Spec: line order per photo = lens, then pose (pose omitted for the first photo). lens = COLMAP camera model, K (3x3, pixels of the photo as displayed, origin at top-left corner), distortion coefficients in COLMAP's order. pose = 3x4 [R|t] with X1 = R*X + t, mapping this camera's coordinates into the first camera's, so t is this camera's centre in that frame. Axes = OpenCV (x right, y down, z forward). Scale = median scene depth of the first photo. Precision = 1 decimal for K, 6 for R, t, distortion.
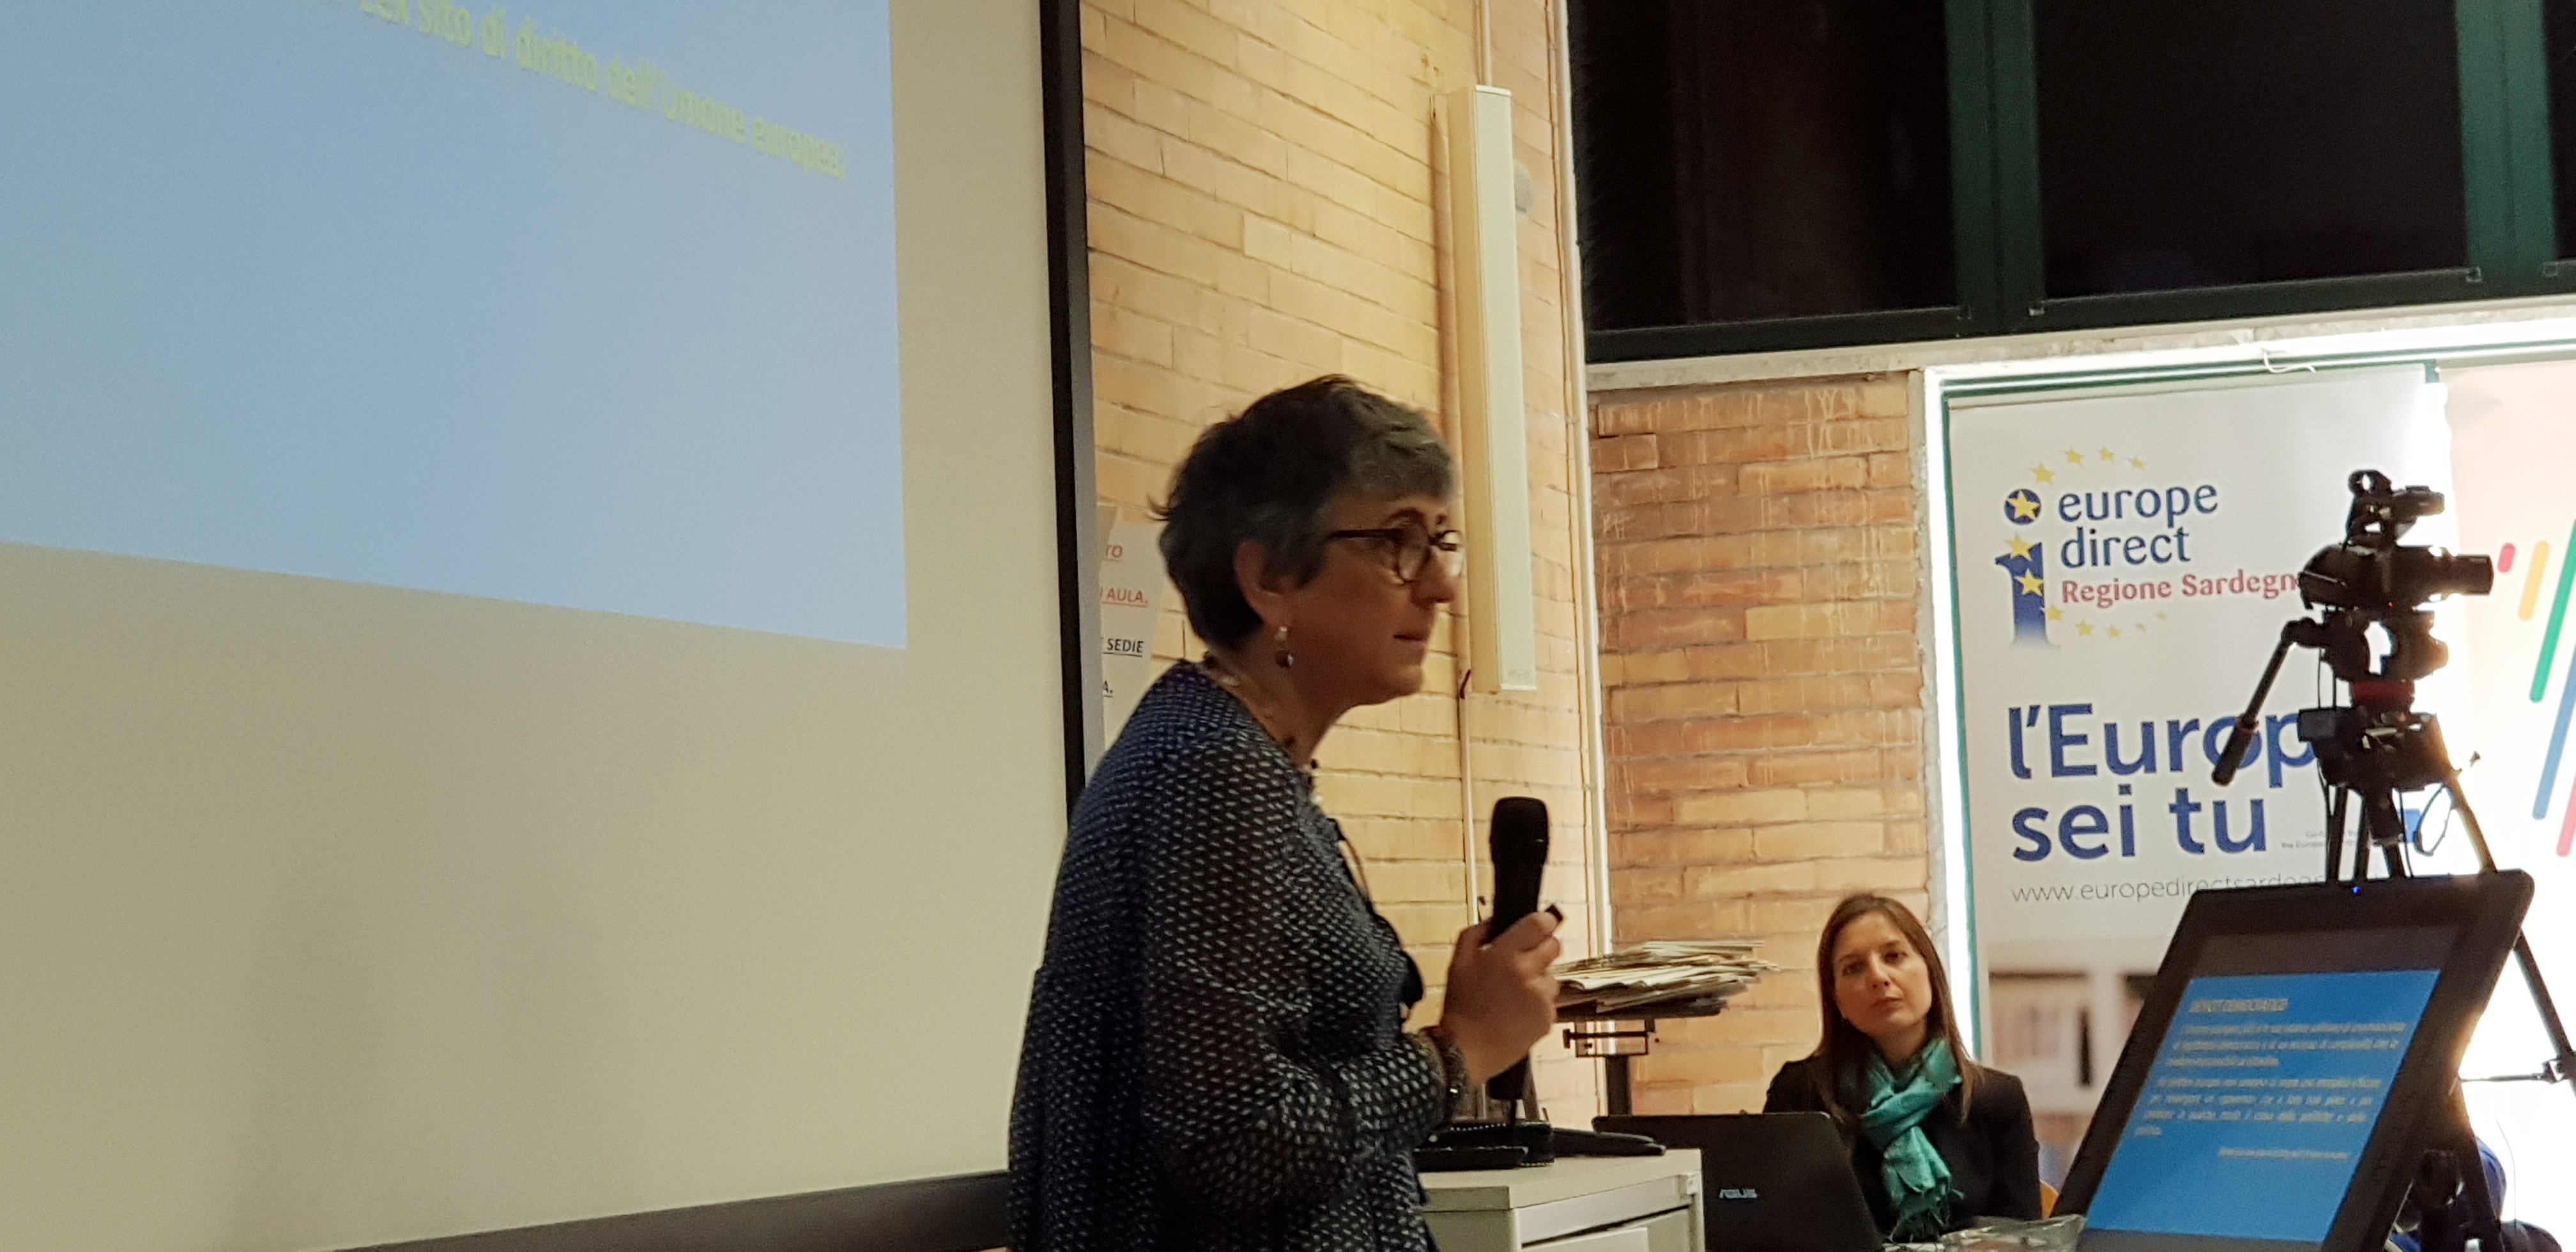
lens RADIAL K [[4959.4, 0, 1301.6], [0, 4959.4, 629.4], [0, 0, 1]] dist [0.127120, 0.000000]
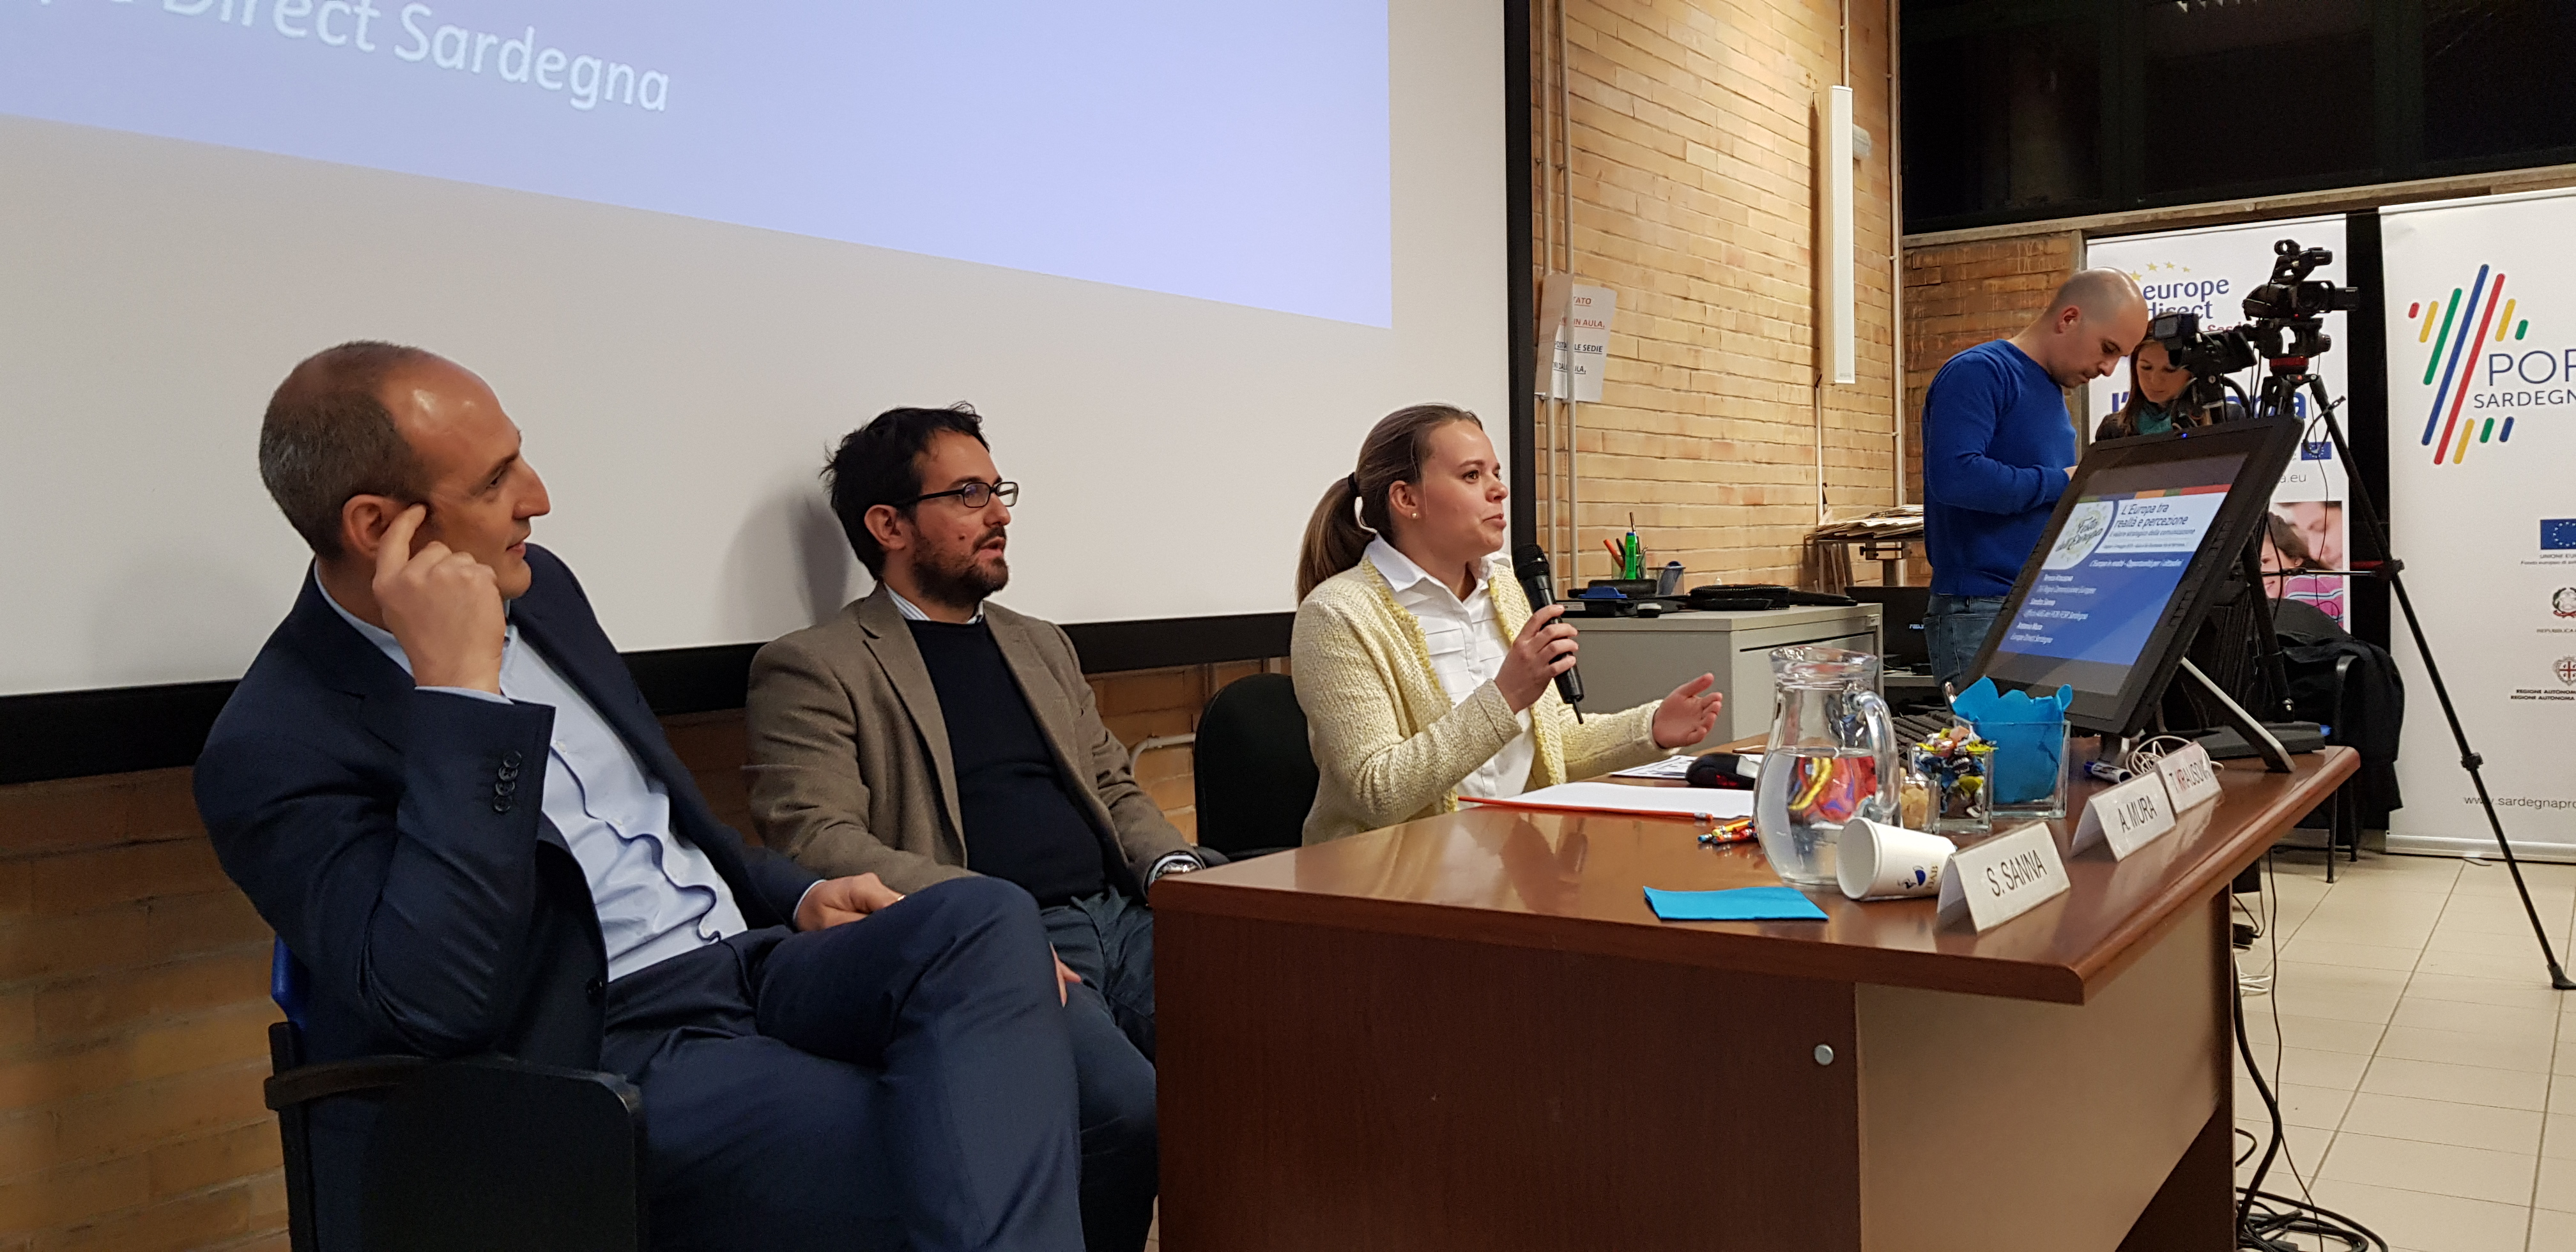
lens RADIAL K [[1932.2, 0, 1228.0], [0, 1932.2, 614.6], [0, 0, 1]] dist [0.028767, -0.069874]
pose [[0.951553, 0.026865, -0.306308, 0.047615], [0.007906, 0.993709, 0.111714, 0.015501], [0.307382, -0.108723, 0.945355, 0.142963]]
